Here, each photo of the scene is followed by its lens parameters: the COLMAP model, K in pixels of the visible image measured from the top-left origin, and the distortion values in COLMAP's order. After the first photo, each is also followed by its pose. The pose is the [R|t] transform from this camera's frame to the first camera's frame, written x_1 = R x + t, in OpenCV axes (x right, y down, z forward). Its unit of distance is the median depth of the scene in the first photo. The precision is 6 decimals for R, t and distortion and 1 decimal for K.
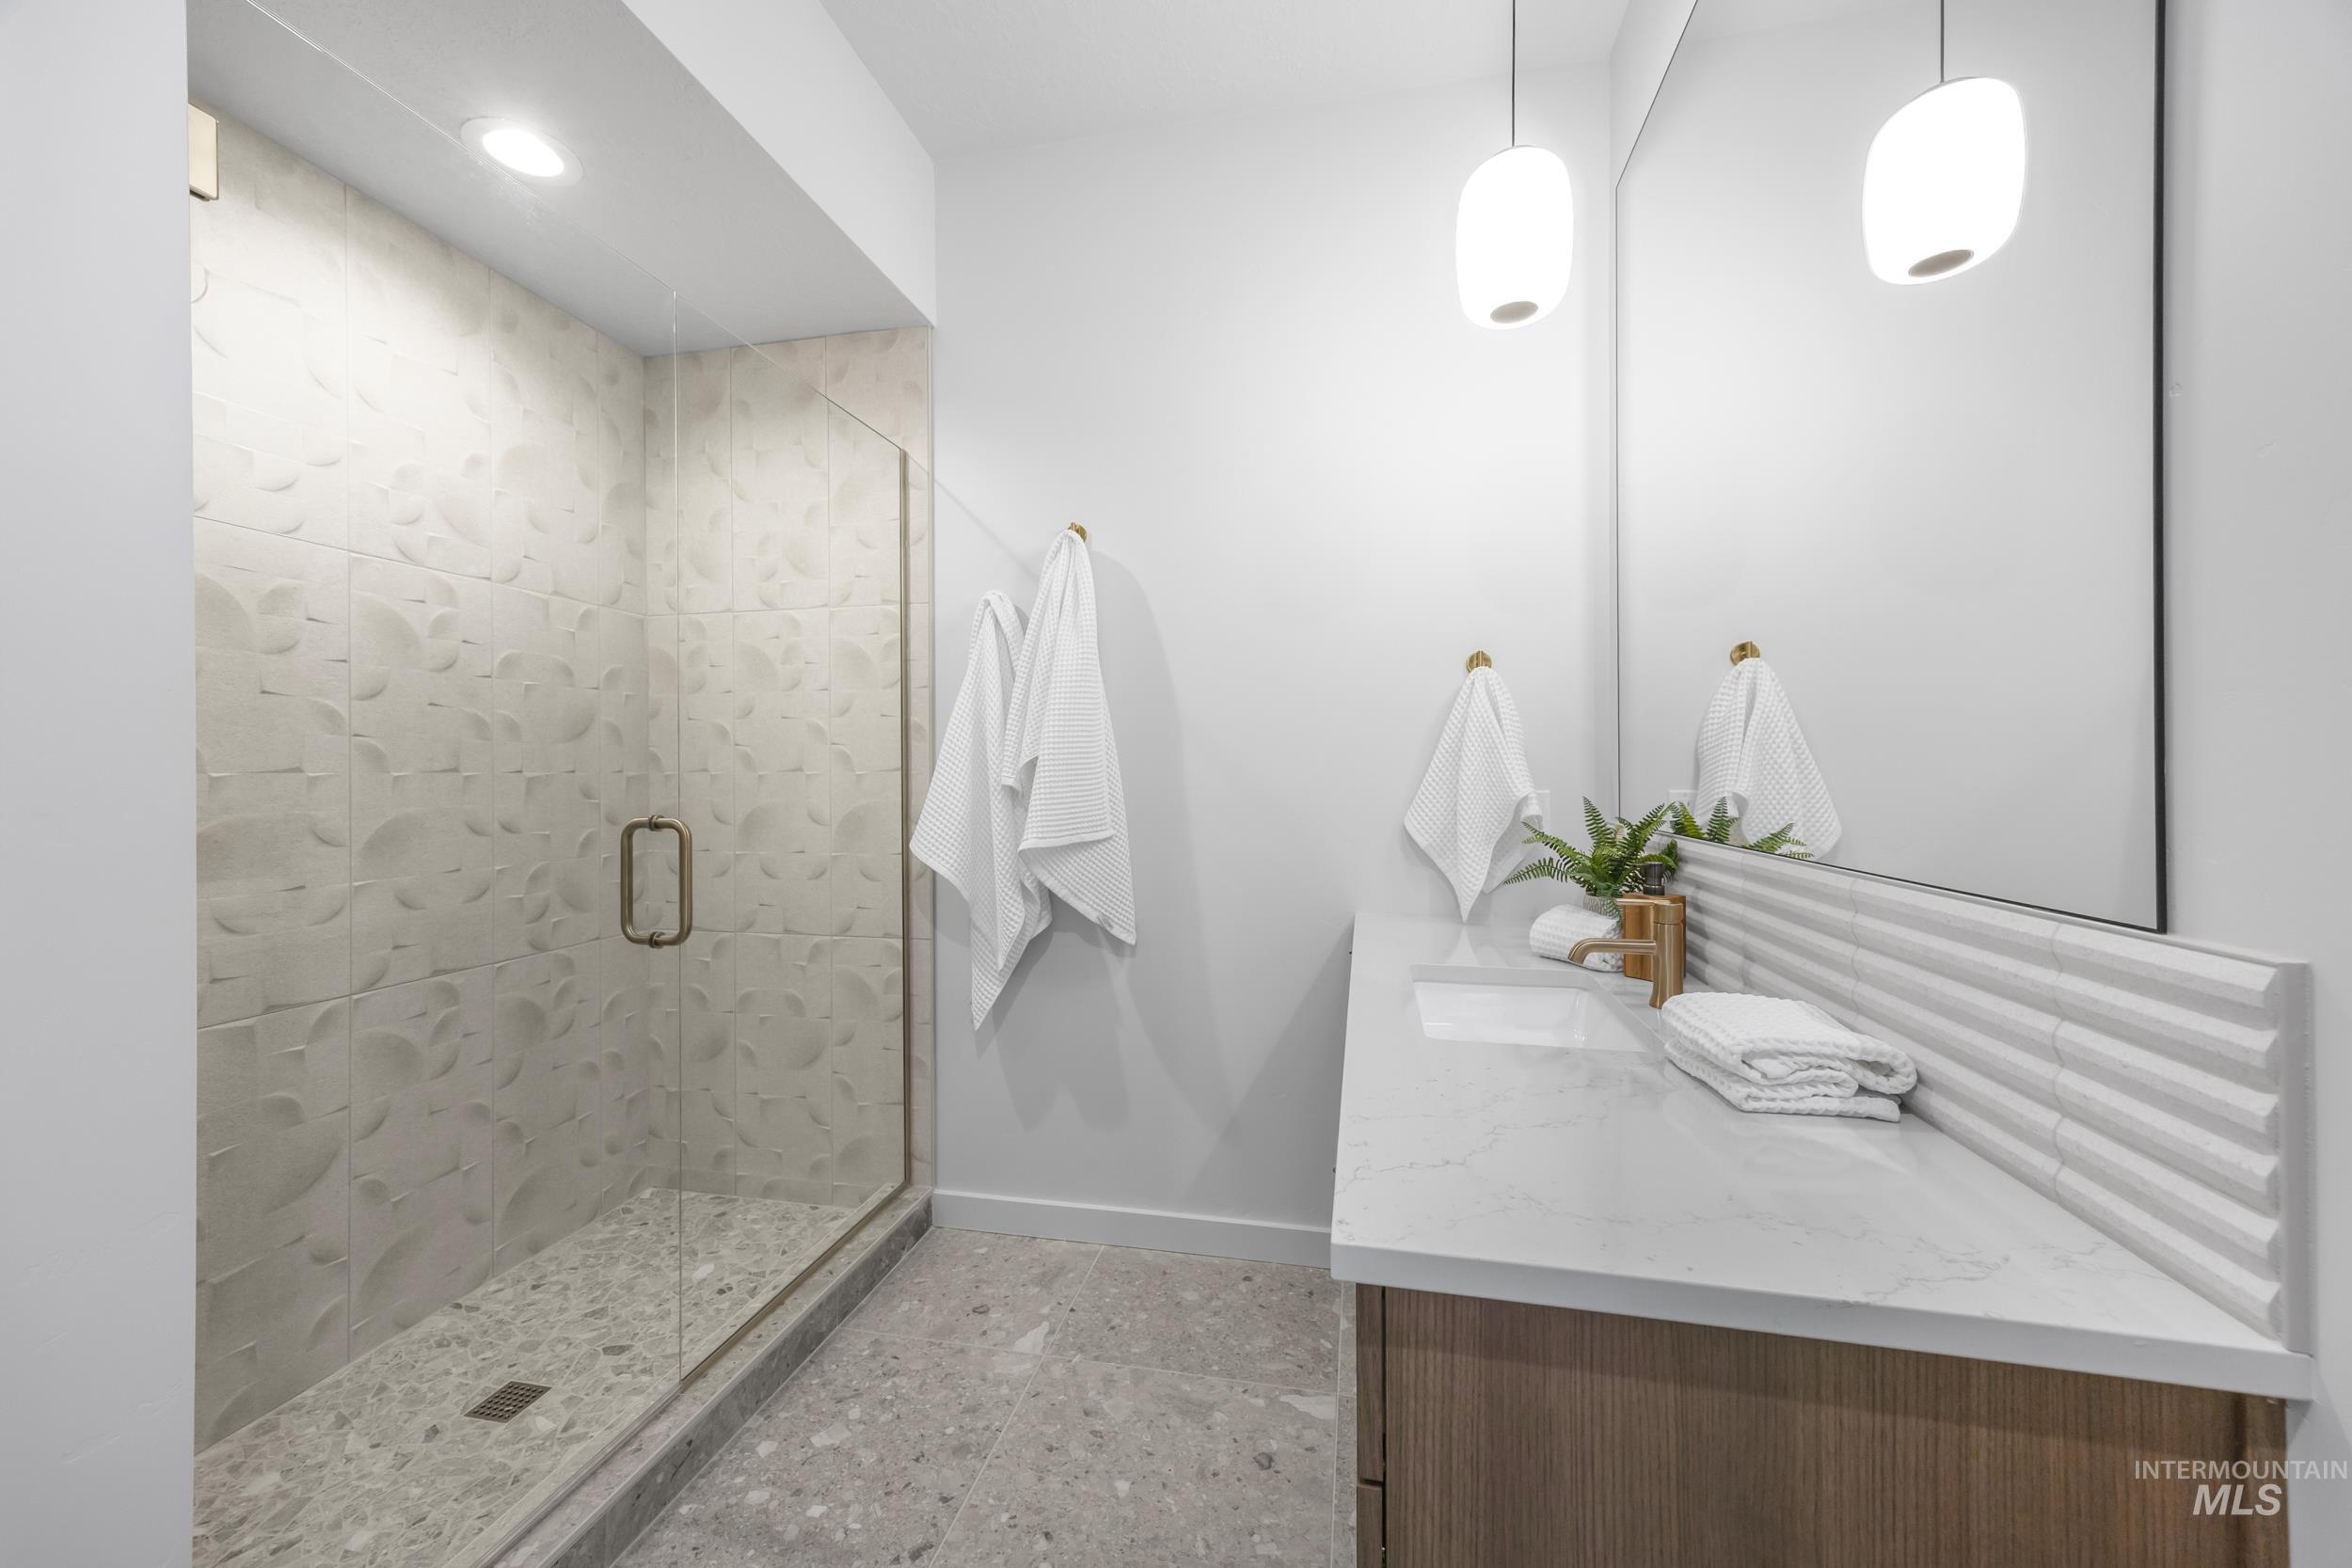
lens RADIAL K [[889.8, 0, 1167.9], [0, 889.8, 771.9], [0, 0, 1]] dist [0.001296, 0.000170]
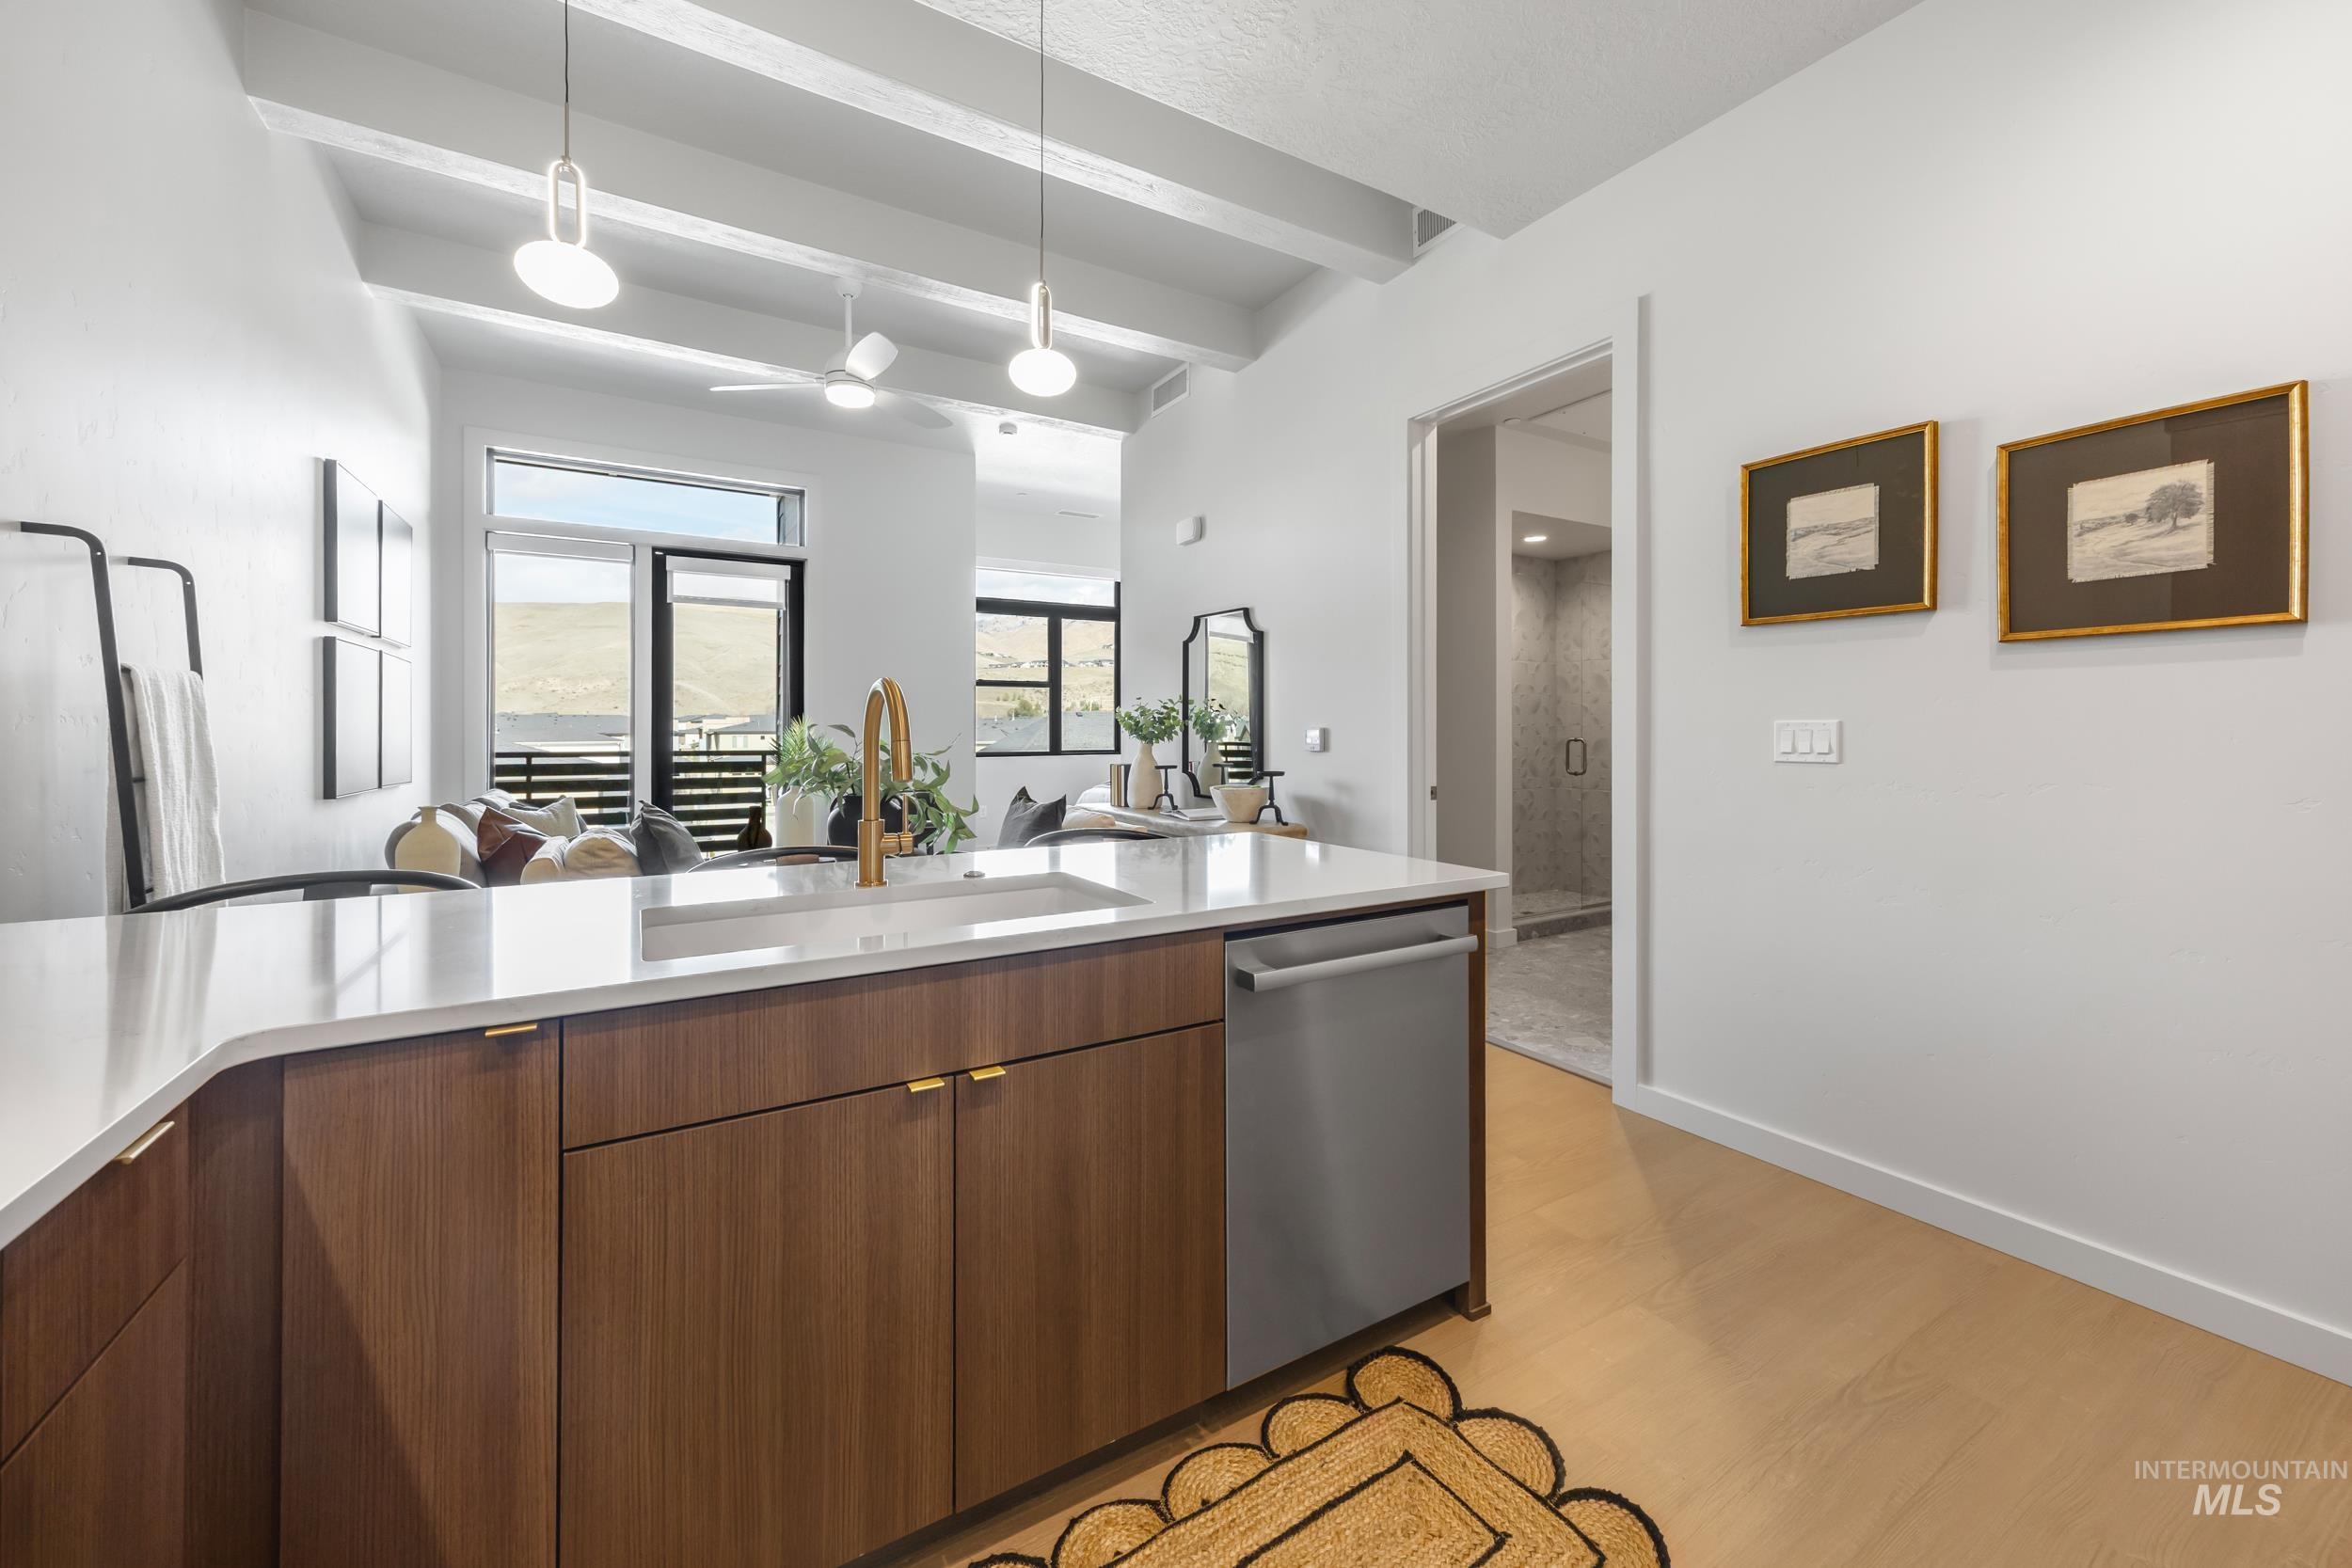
lens RADIAL K [[916.9, 0, 1224.2], [0, 916.9, 724.2], [0, 0, 1]] dist [0.000109, 0.000032]
pose [[0.712231, 0.002710, -0.701940, 0.752090], [-0.002367, 0.999996, 0.001459, -0.003911], [0.701941, 0.000623, 0.712235, -1.996331]]
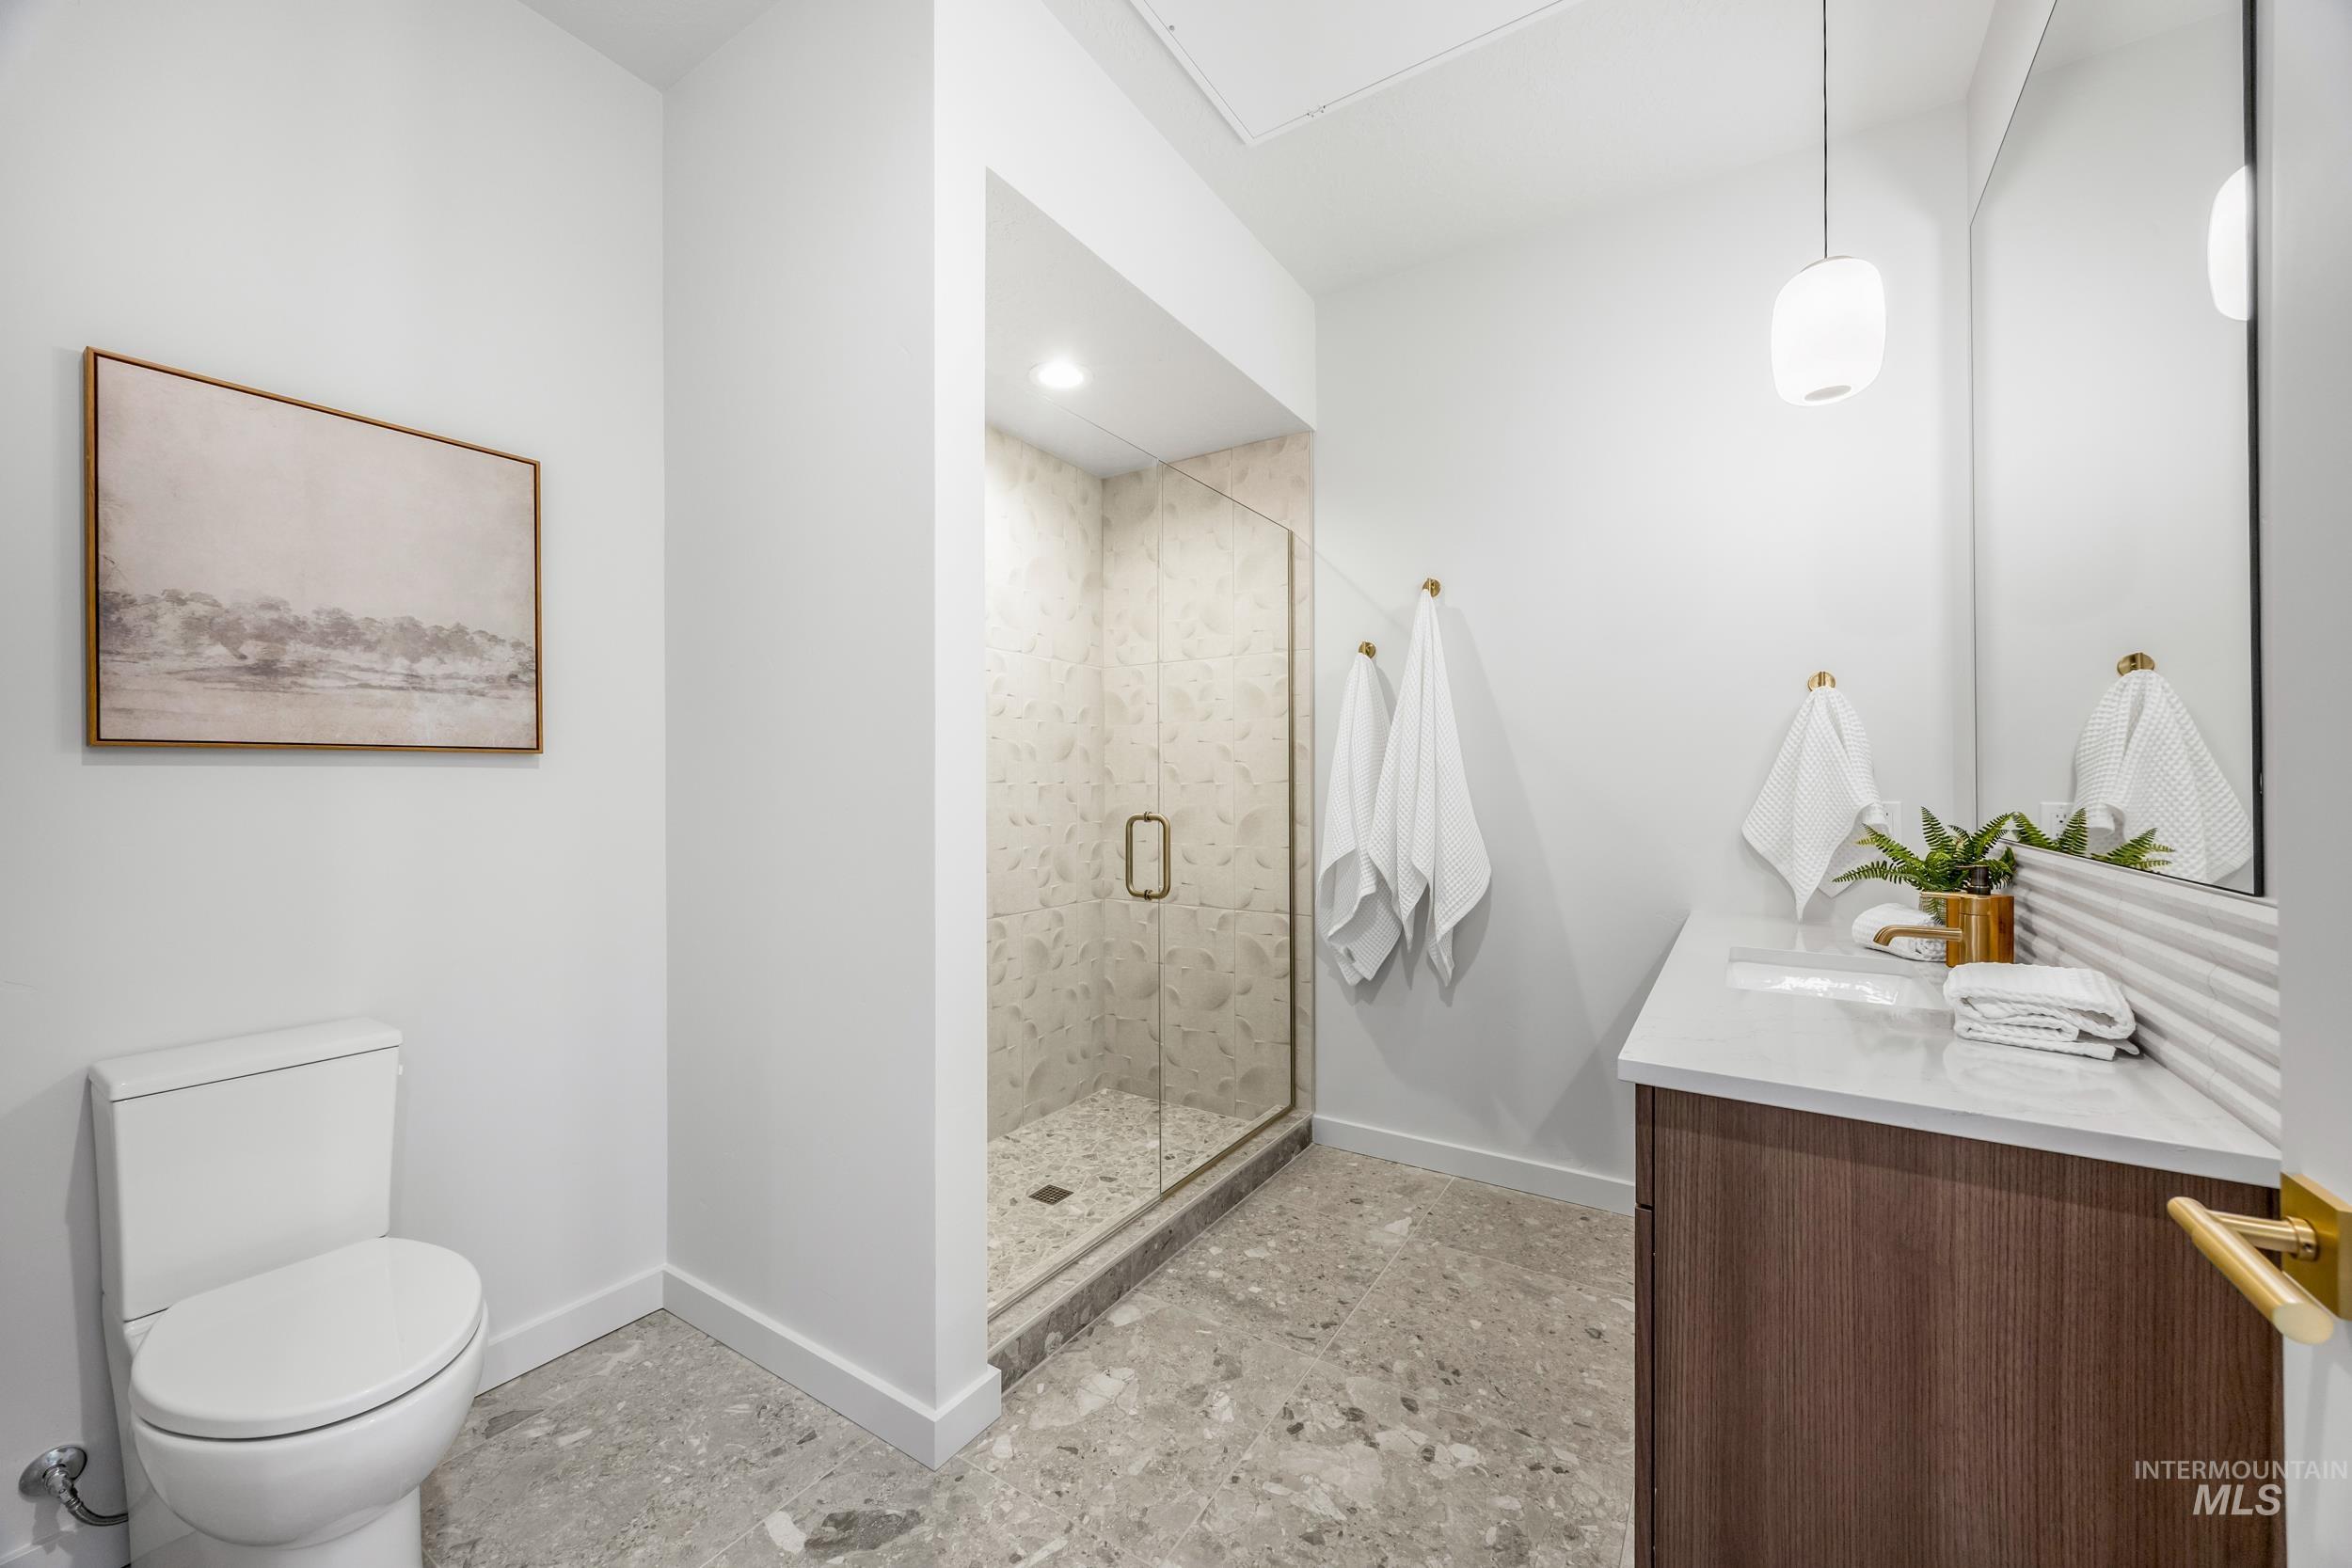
lens RADIAL K [[912.0, 0, 1167.3], [0, 912.0, 781.6], [0, 0, 1]] dist [-0.004815, -0.000001]
pose [[0.936305, 0.001075, -0.351188, -0.005006], [-0.001912, 0.999996, -0.002035, 0.001189], [0.351184, 0.002577, 0.936303, -0.357749]]
